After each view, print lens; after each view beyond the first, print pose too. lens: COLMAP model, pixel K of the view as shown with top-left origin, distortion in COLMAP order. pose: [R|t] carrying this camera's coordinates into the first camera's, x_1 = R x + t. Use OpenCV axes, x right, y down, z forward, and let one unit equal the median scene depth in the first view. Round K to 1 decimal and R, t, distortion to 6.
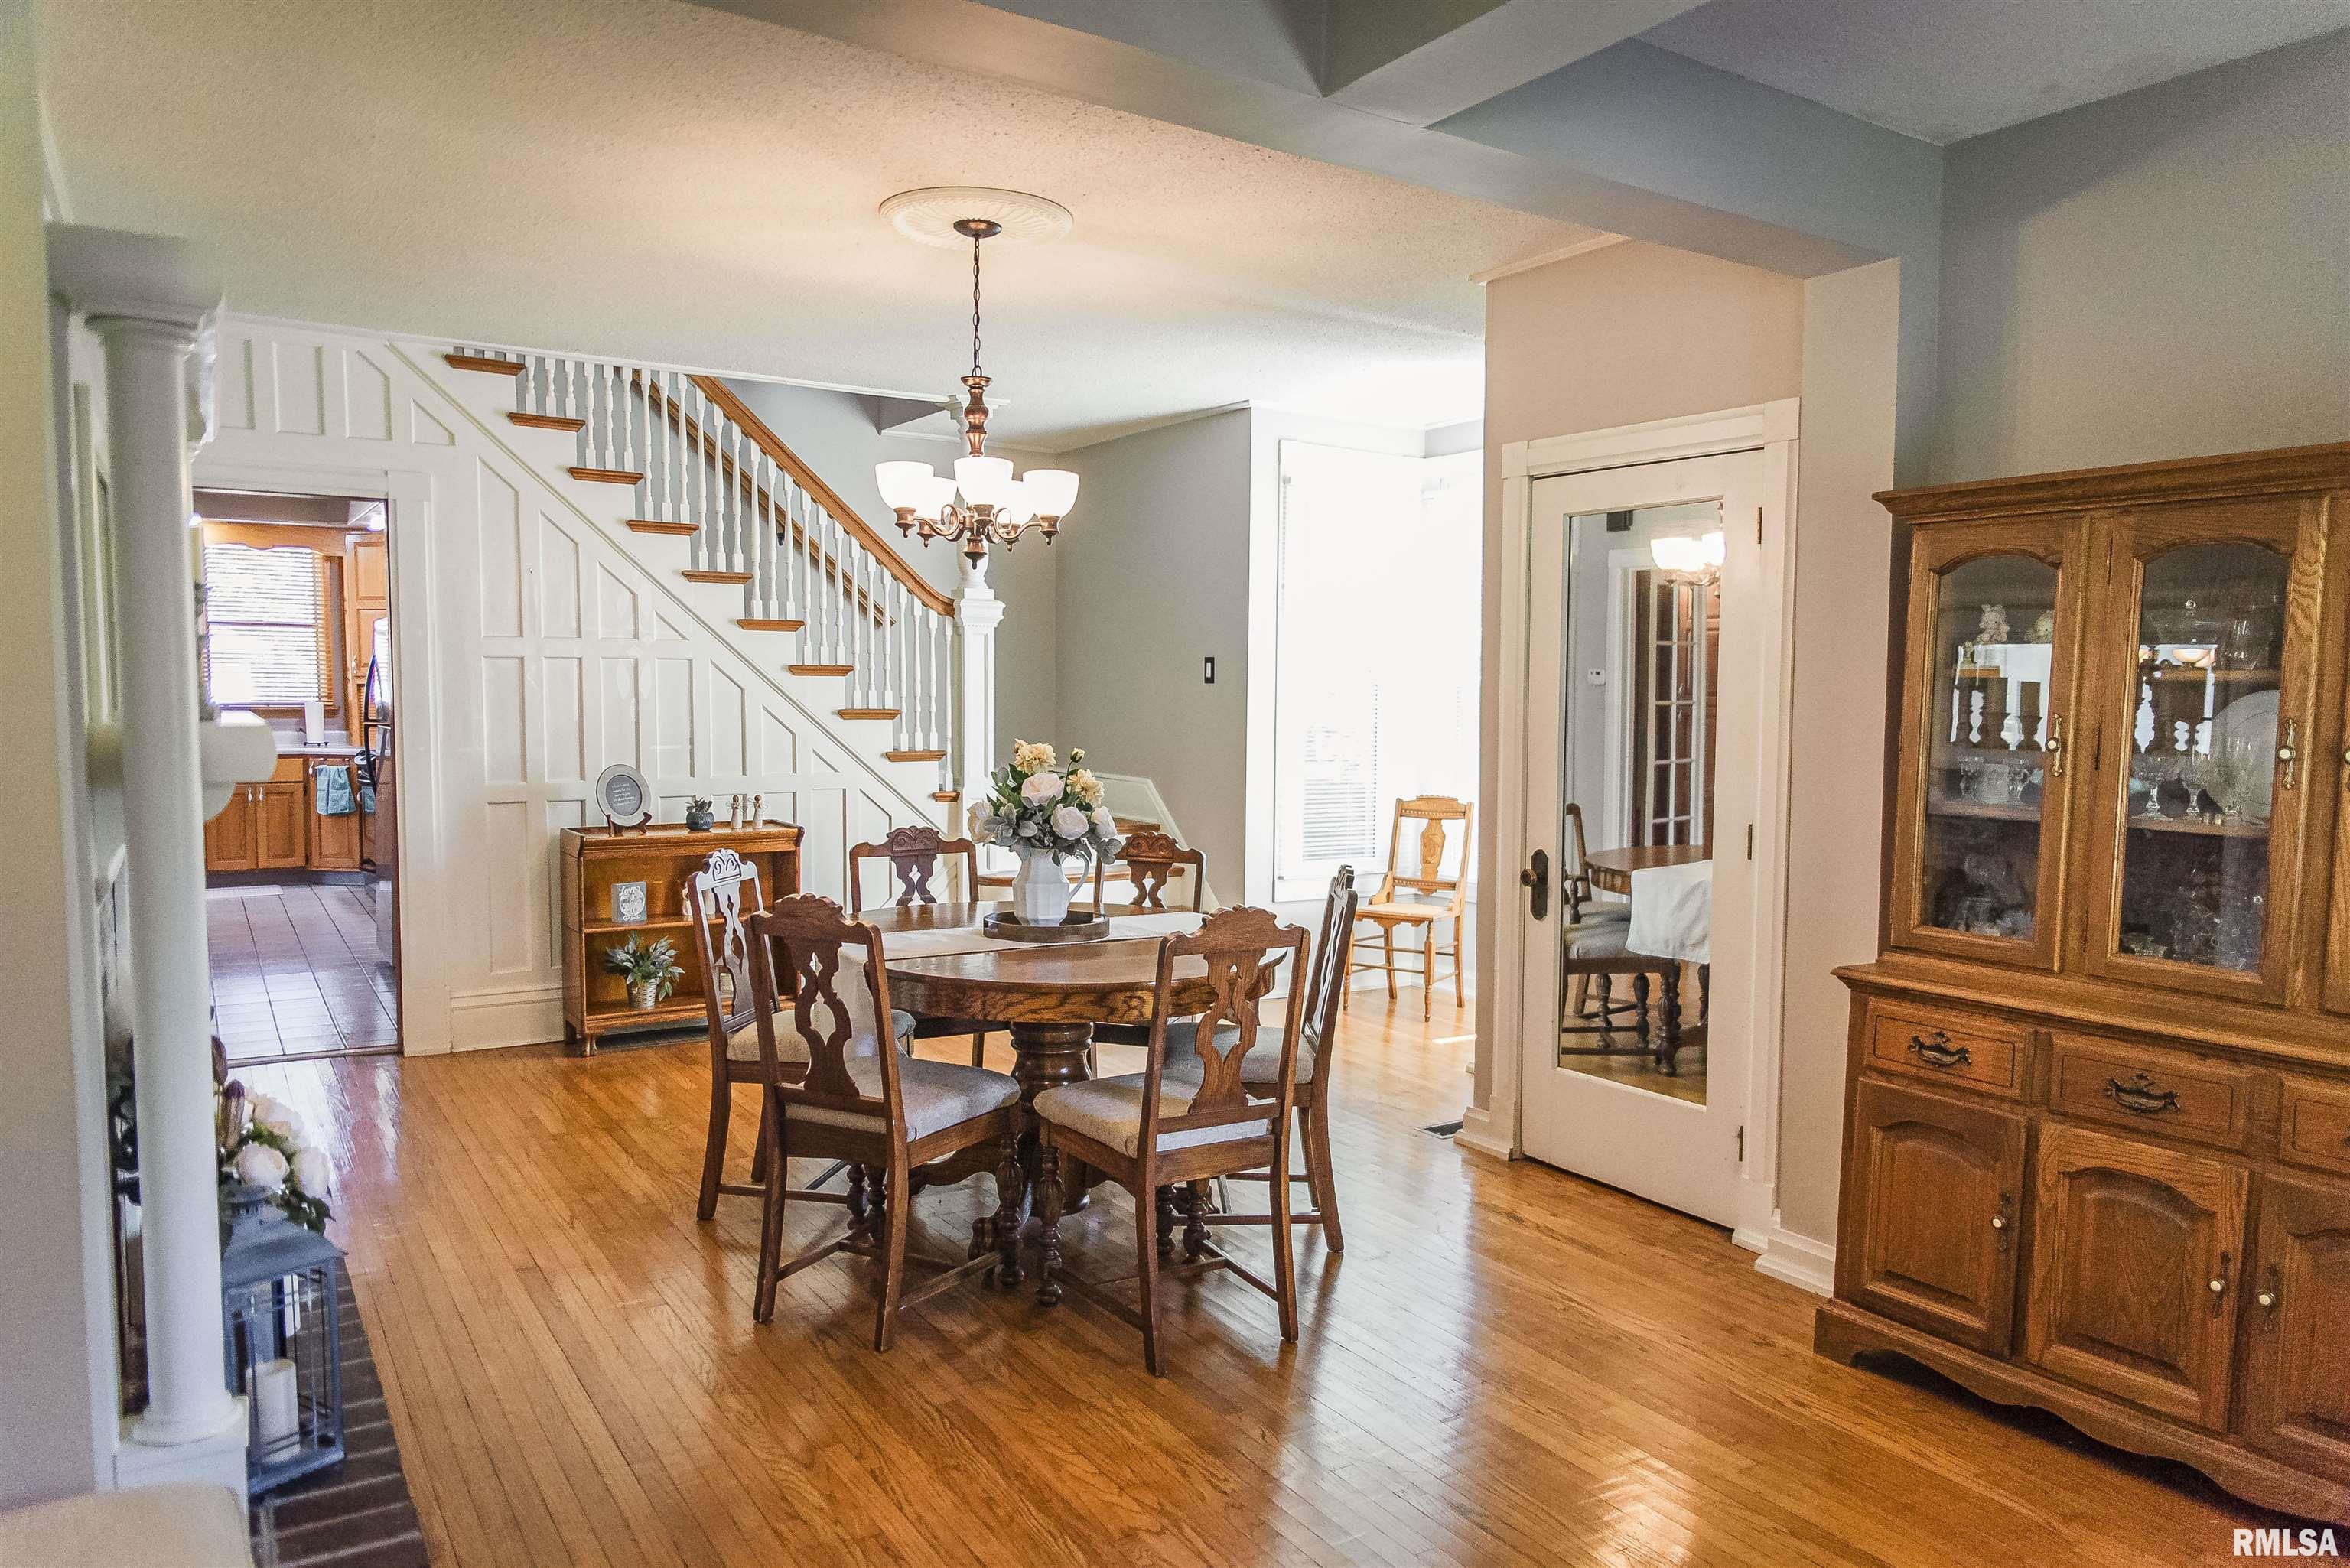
lens RADIAL K [[1585.4, 0, 1182.4], [0, 1585.4, 789.9], [0, 0, 1]] dist [0.000989, 0.006971]
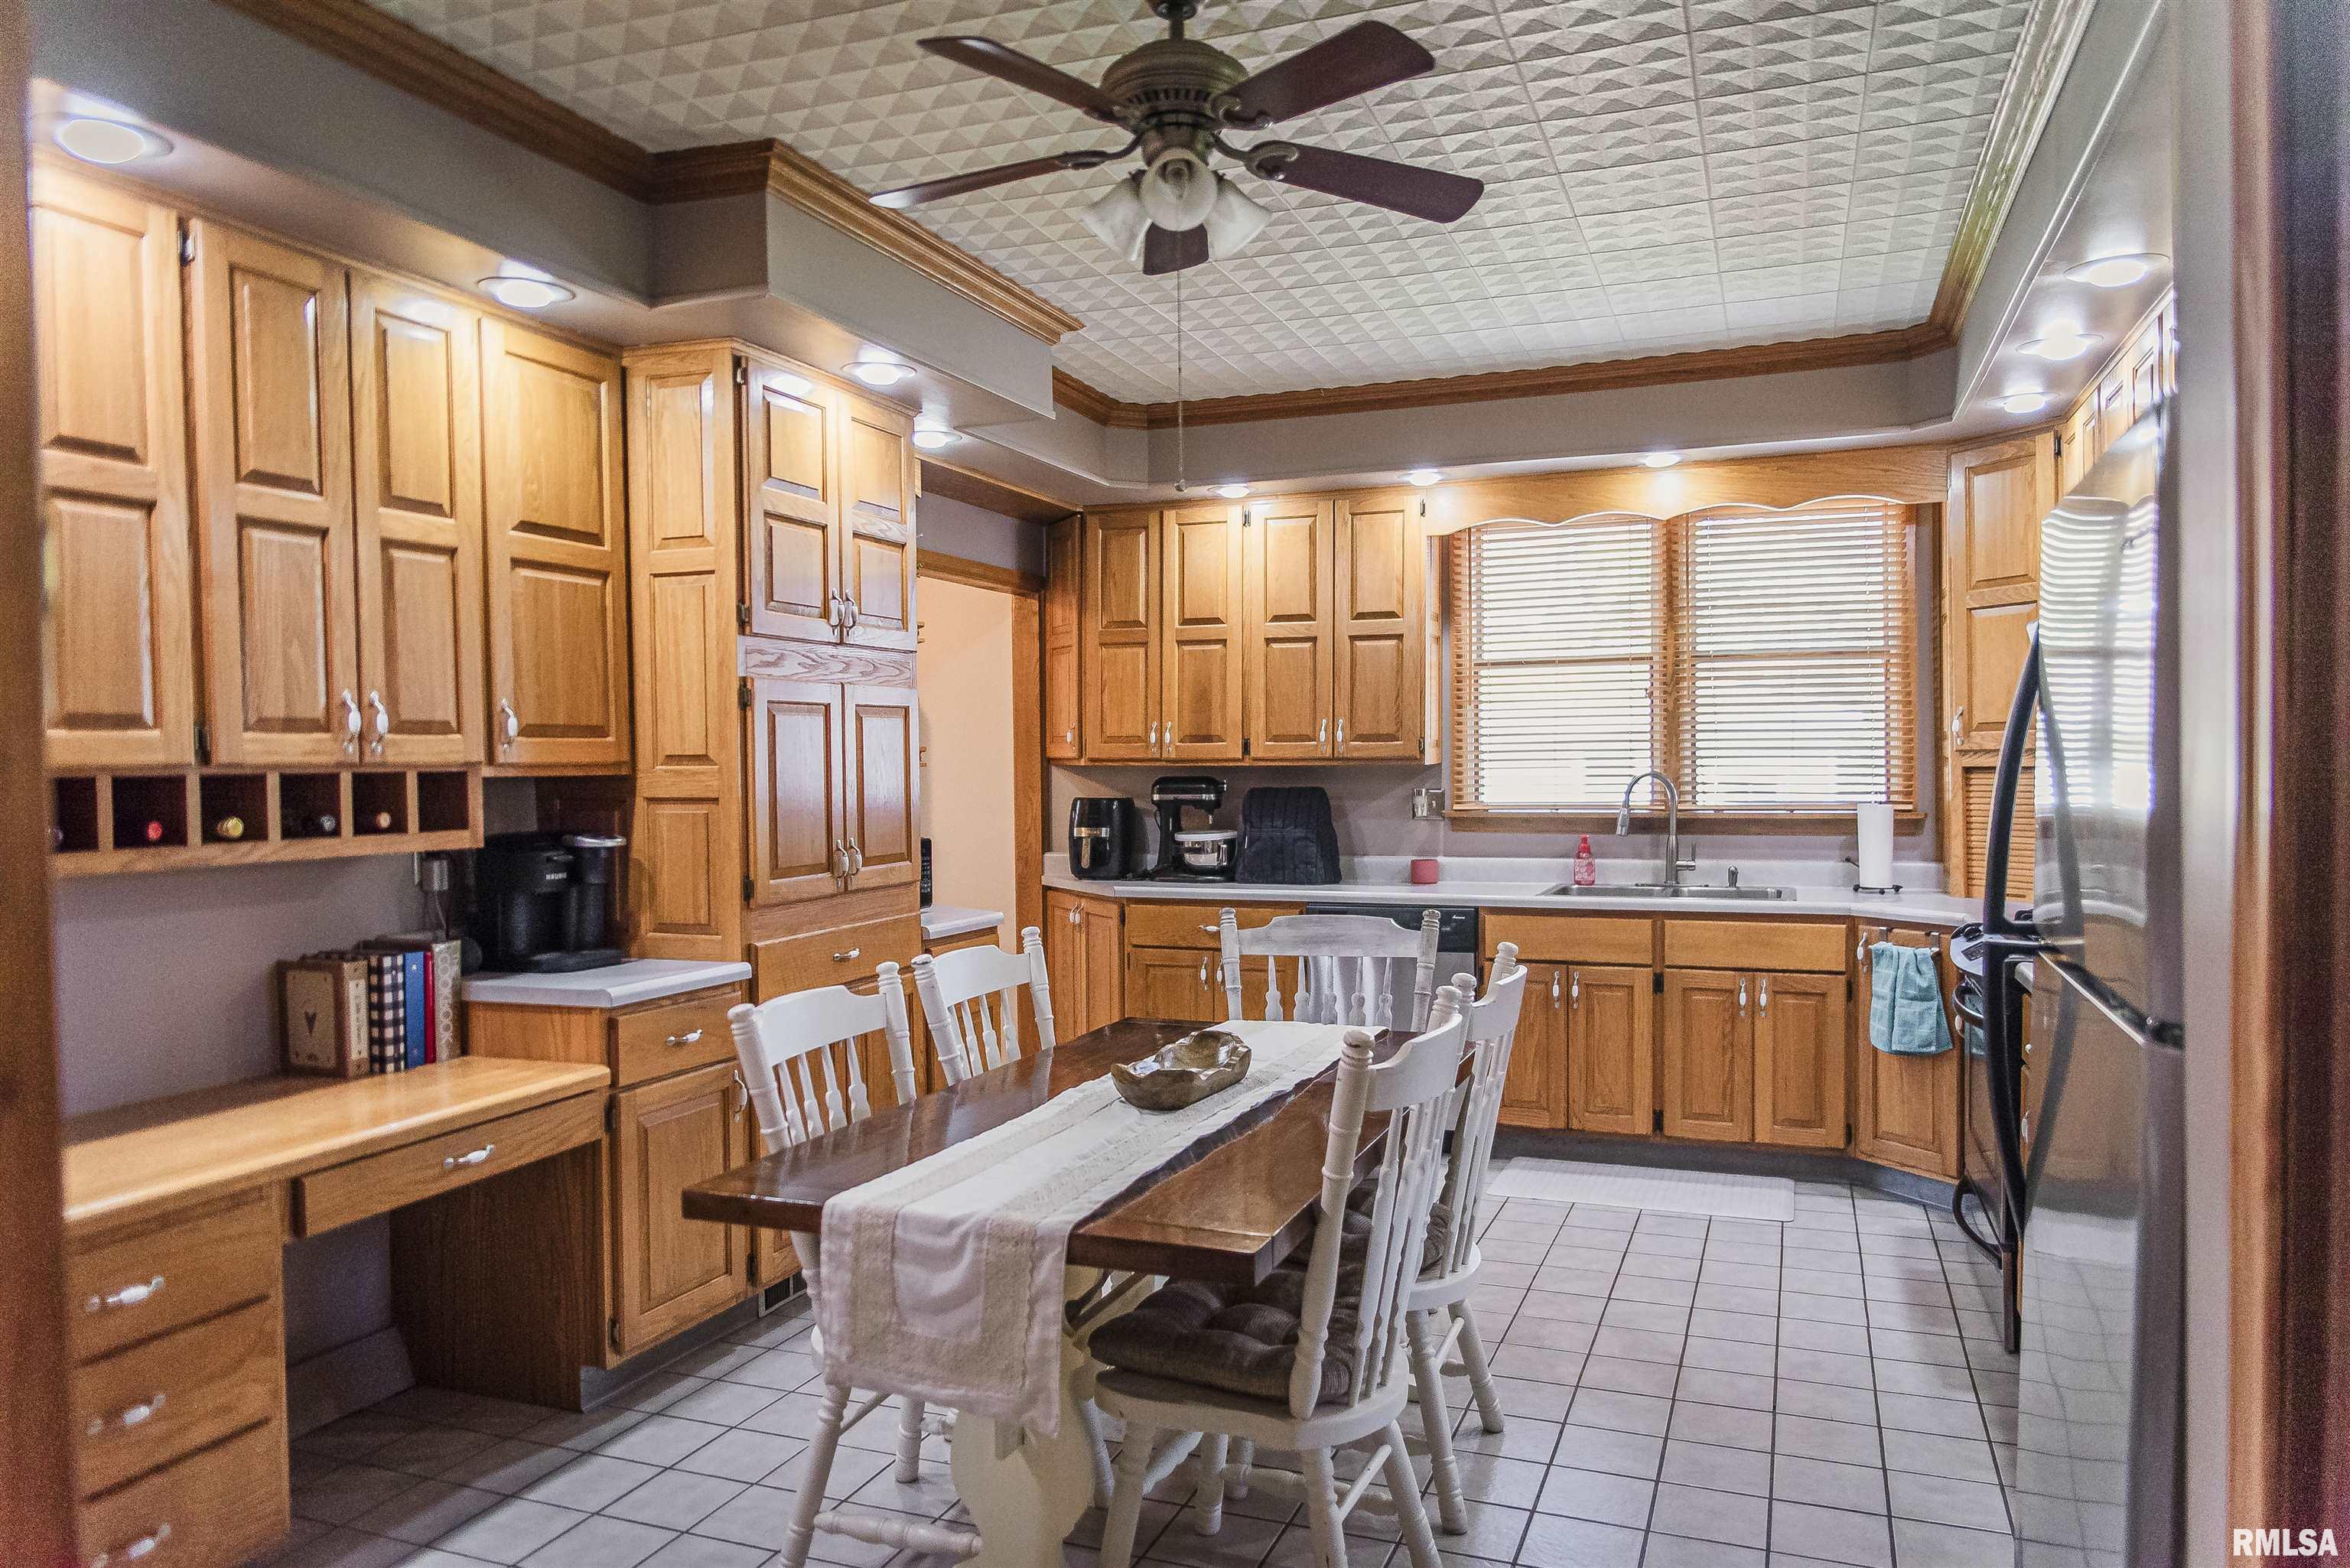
lens RADIAL K [[1585.4, 0, 1182.3], [0, 1585.4, 787.8], [0, 0, 1]] dist [0.000989, 0.006971]
pose [[0.590606, 0.006222, -0.806936, -0.285880], [-0.039170, 0.999013, -0.020966, -0.043132], [0.806009, 0.043990, 0.590267, 0.552926]]
